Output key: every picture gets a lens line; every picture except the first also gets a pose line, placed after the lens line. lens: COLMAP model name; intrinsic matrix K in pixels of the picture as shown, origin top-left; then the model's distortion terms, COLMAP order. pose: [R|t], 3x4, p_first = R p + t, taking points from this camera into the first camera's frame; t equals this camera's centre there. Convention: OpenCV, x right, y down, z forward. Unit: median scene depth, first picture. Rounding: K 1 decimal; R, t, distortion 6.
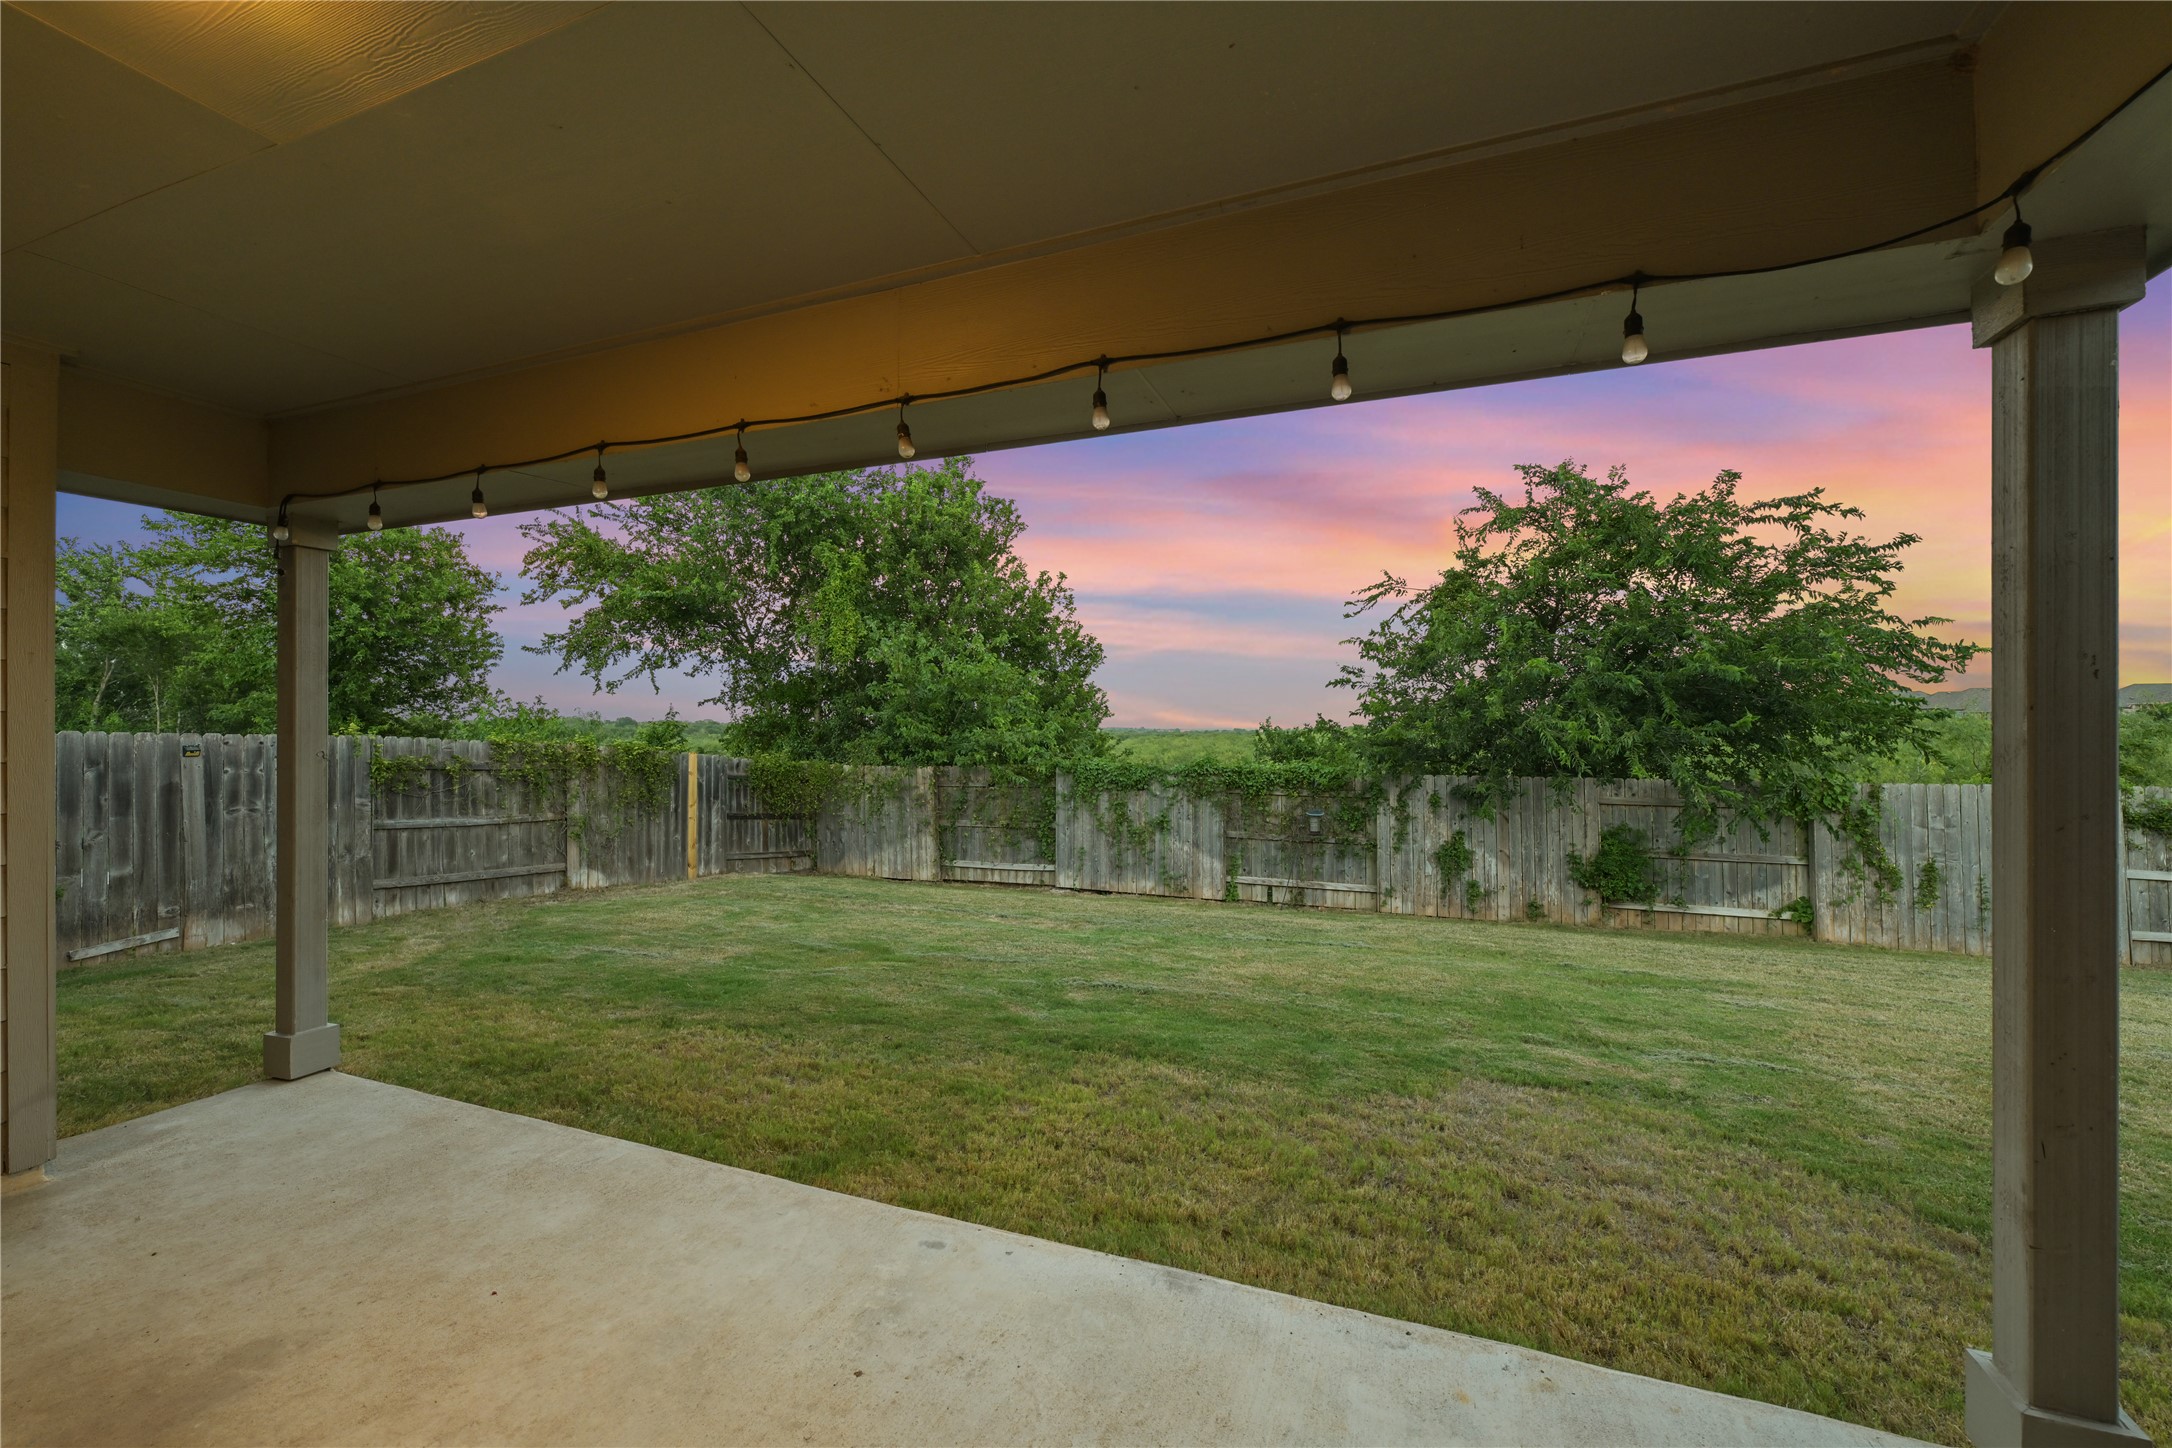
lens RADIAL K [[860.3, 0, 1099.0], [0, 860.3, 726.7], [0, 0, 1]] dist [0.000315, 0.000200]
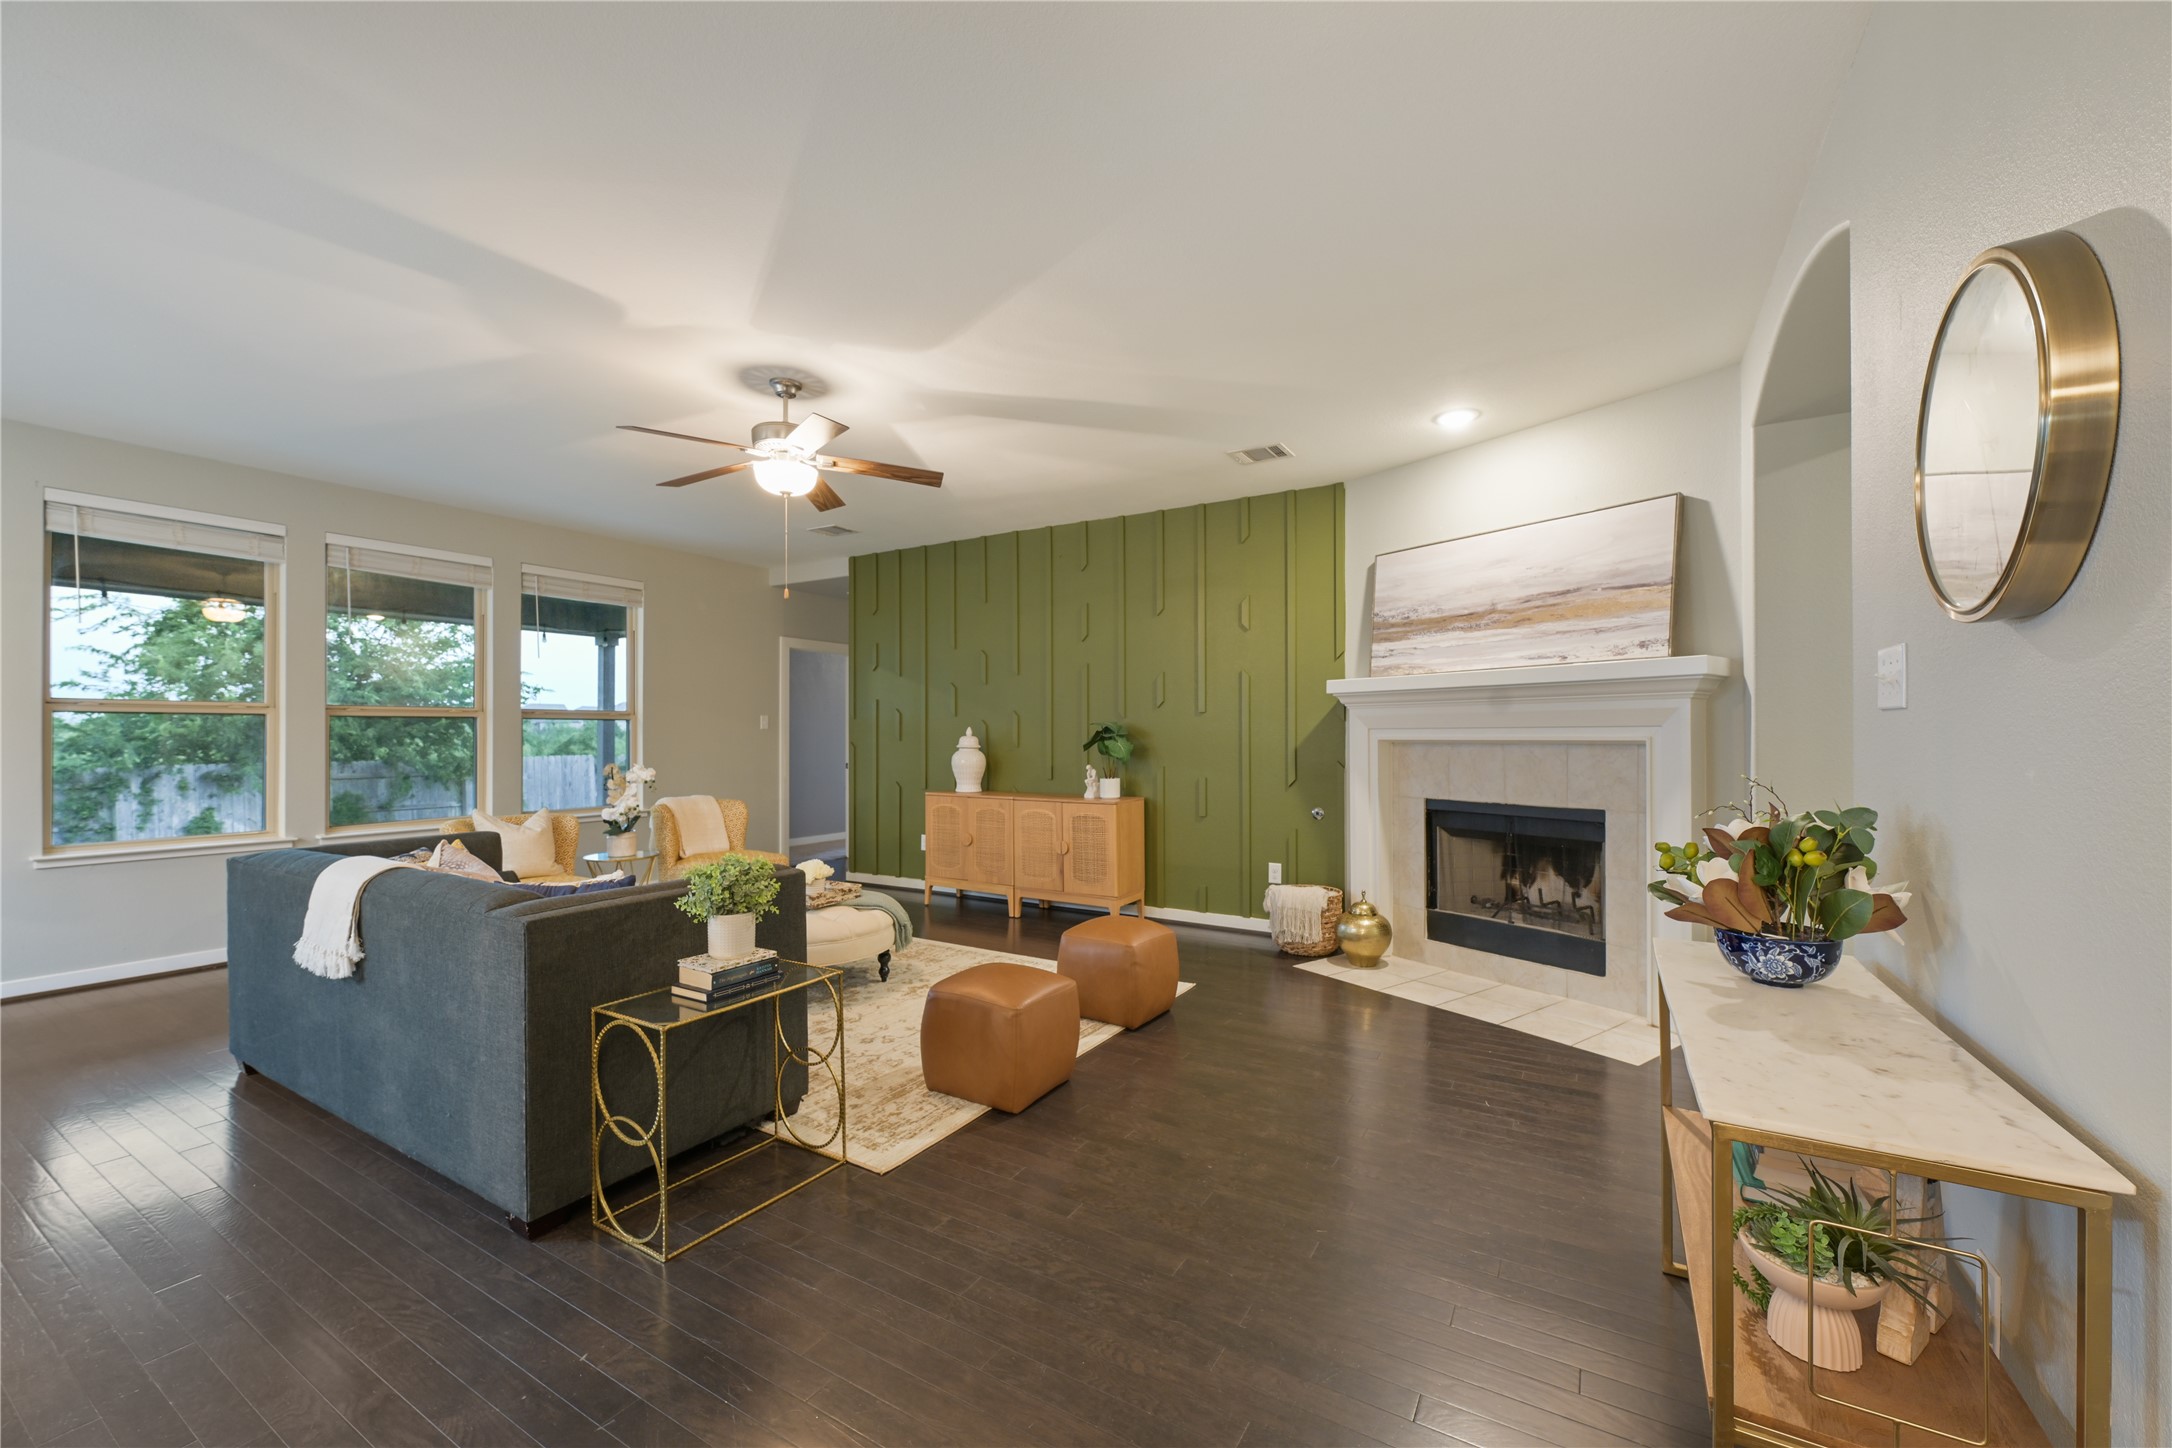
lens RADIAL K [[860.3, 0, 1091.1], [0, 860.3, 731.0], [0, 0, 1]] dist [0.000315, 0.000200]
pose [[0.174229, 0.002704, 0.984702, -0.560095], [0.002257, 0.999993, -0.003145, 0.013410], [-0.984703, 0.002770, 0.174221, -0.469835]]
